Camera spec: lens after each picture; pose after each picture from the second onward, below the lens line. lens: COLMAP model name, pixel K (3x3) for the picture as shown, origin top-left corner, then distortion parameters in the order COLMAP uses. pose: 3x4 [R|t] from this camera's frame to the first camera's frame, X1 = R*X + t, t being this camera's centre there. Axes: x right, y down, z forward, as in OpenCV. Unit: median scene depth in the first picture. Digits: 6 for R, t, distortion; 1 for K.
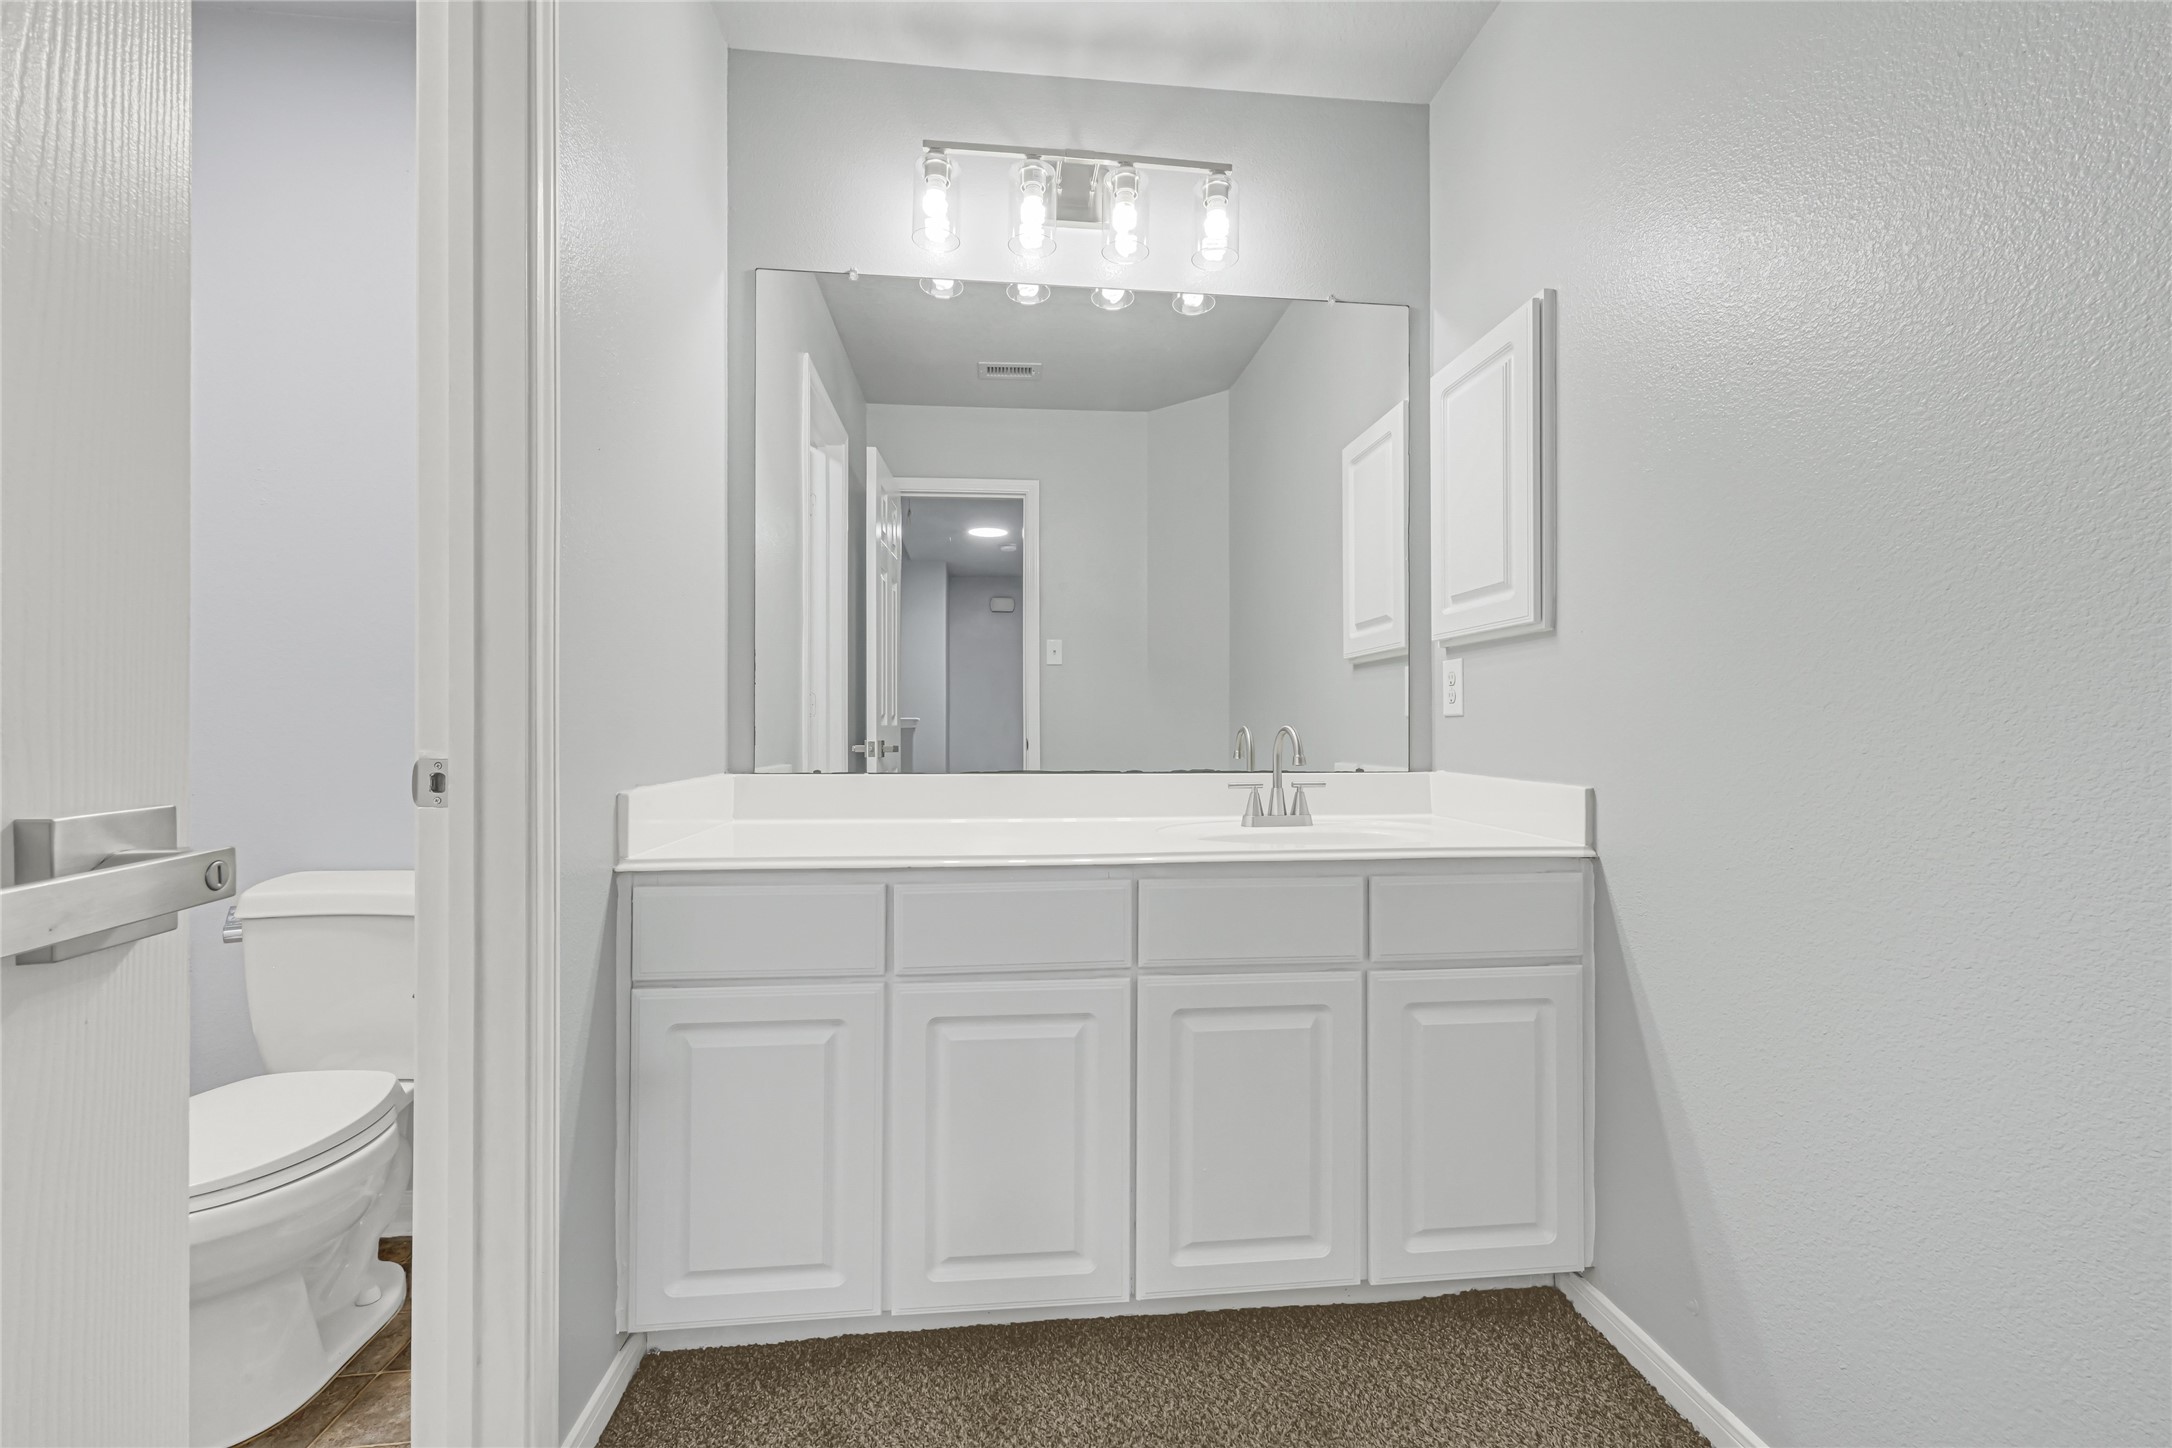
lens RADIAL K [[899.1, 0, 1098.7], [0, 899.1, 720.0], [0, 0, 1]] dist [0.017367, -0.000060]
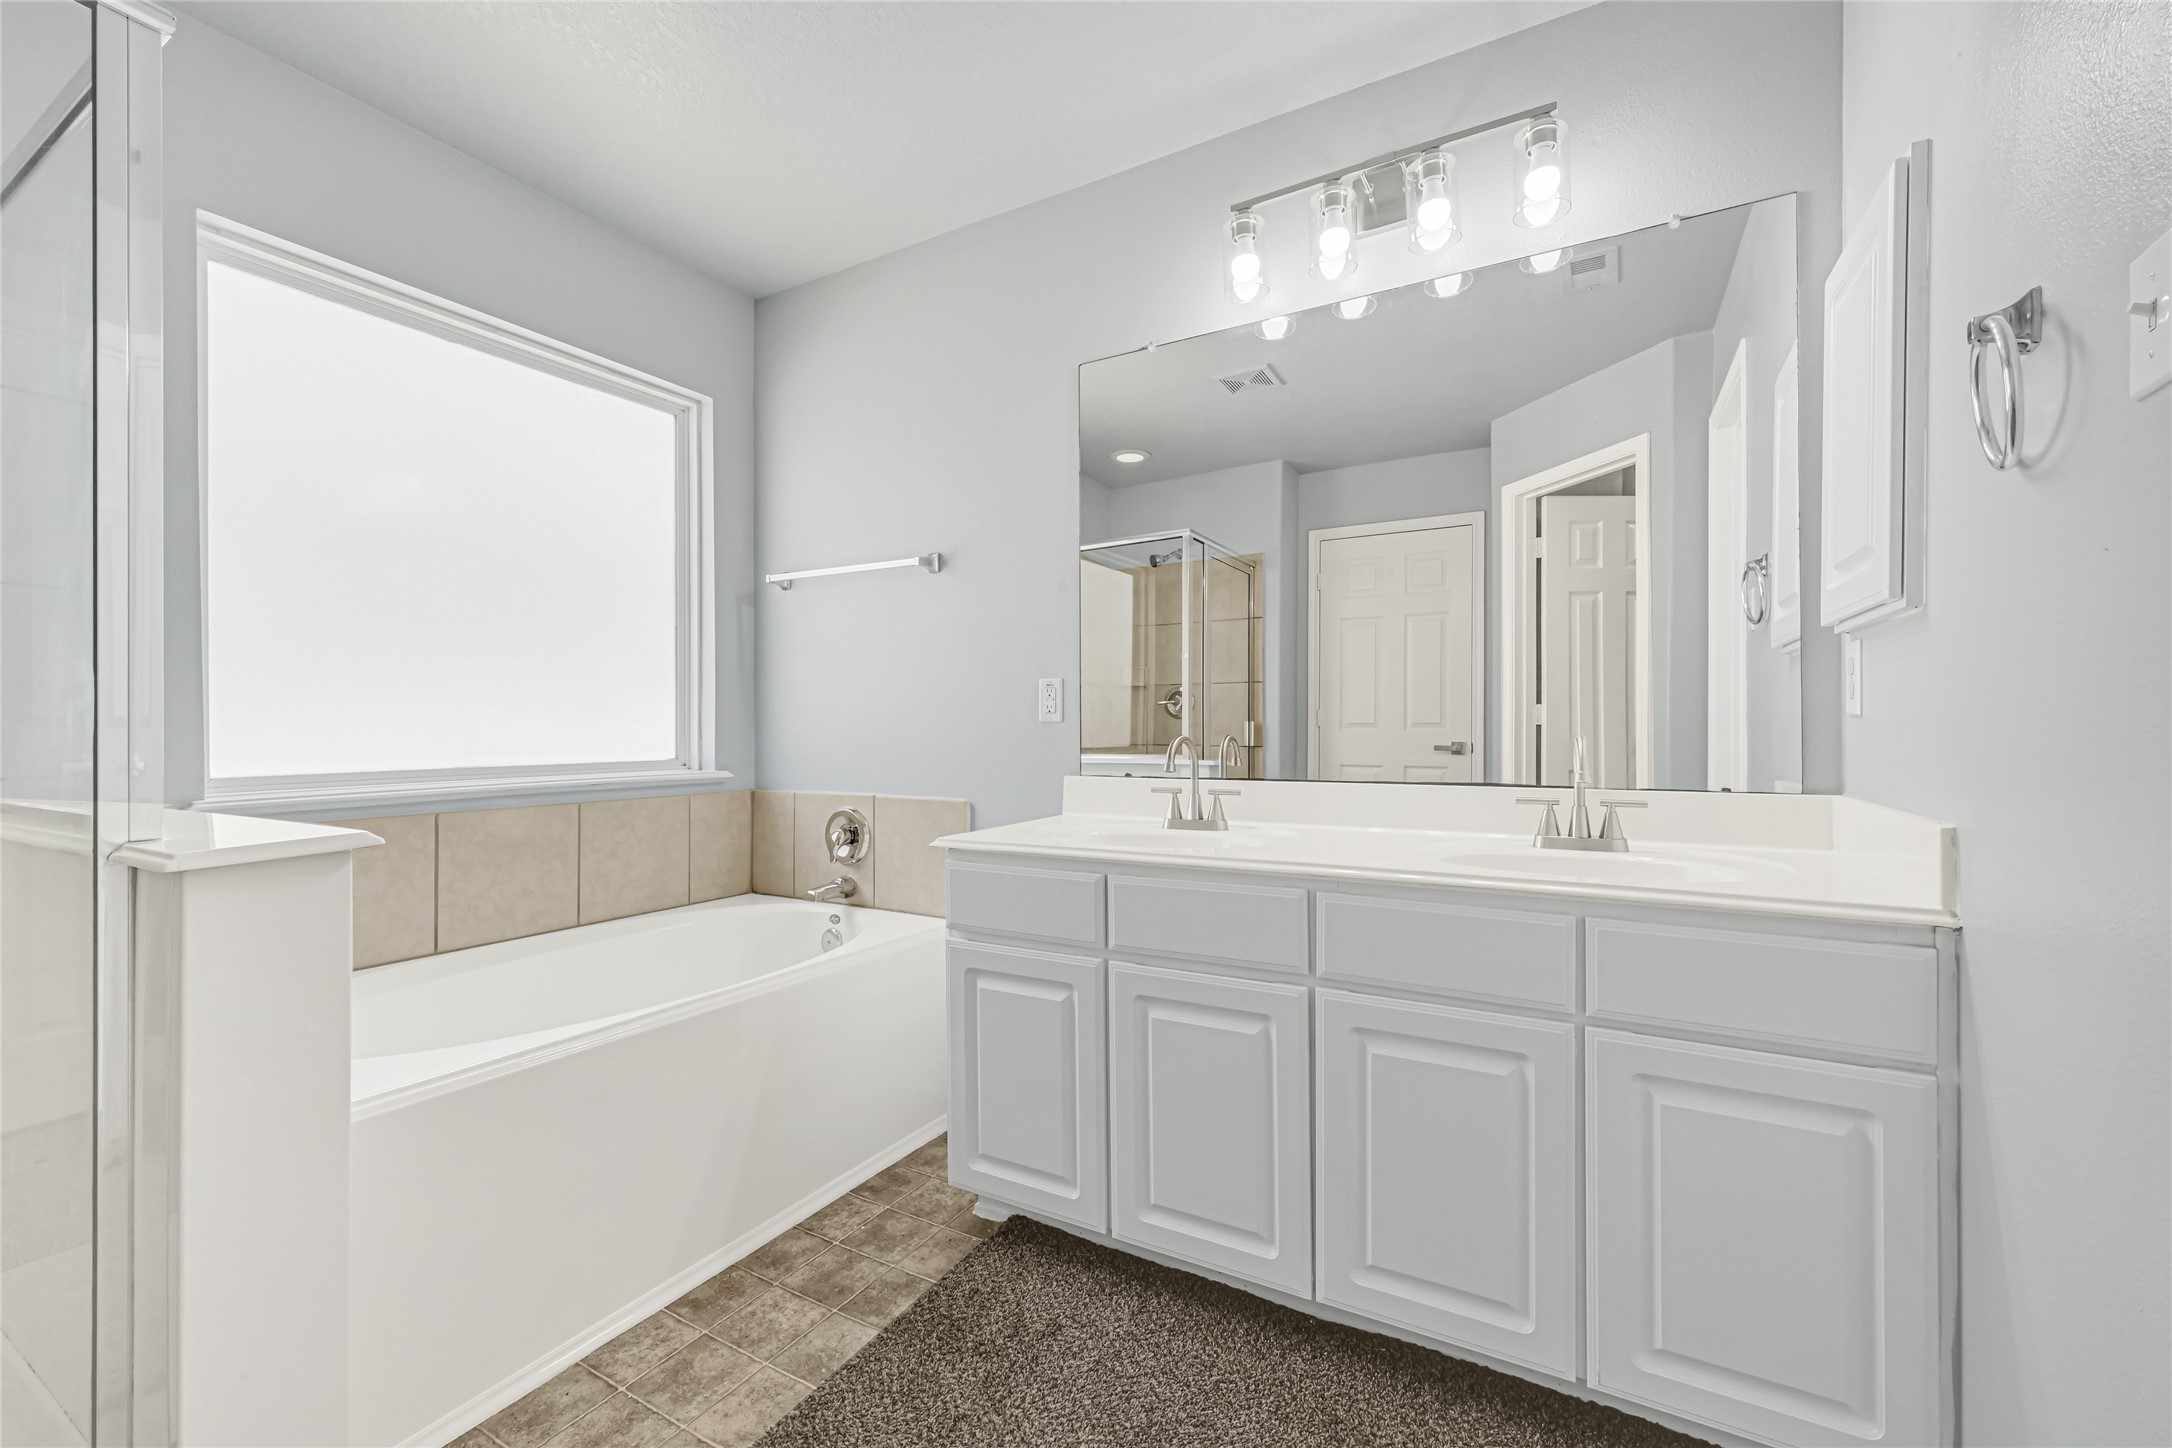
lens RADIAL K [[899.1, 0, 1098.7], [0, 899.1, 720.0], [0, 0, 1]] dist [0.017367, -0.000060]
pose [[0.803383, -0.010936, -0.595363, 0.340432], [0.002157, 0.999878, -0.015456, 0.001335], [0.595459, 0.011133, 0.803308, 0.028965]]
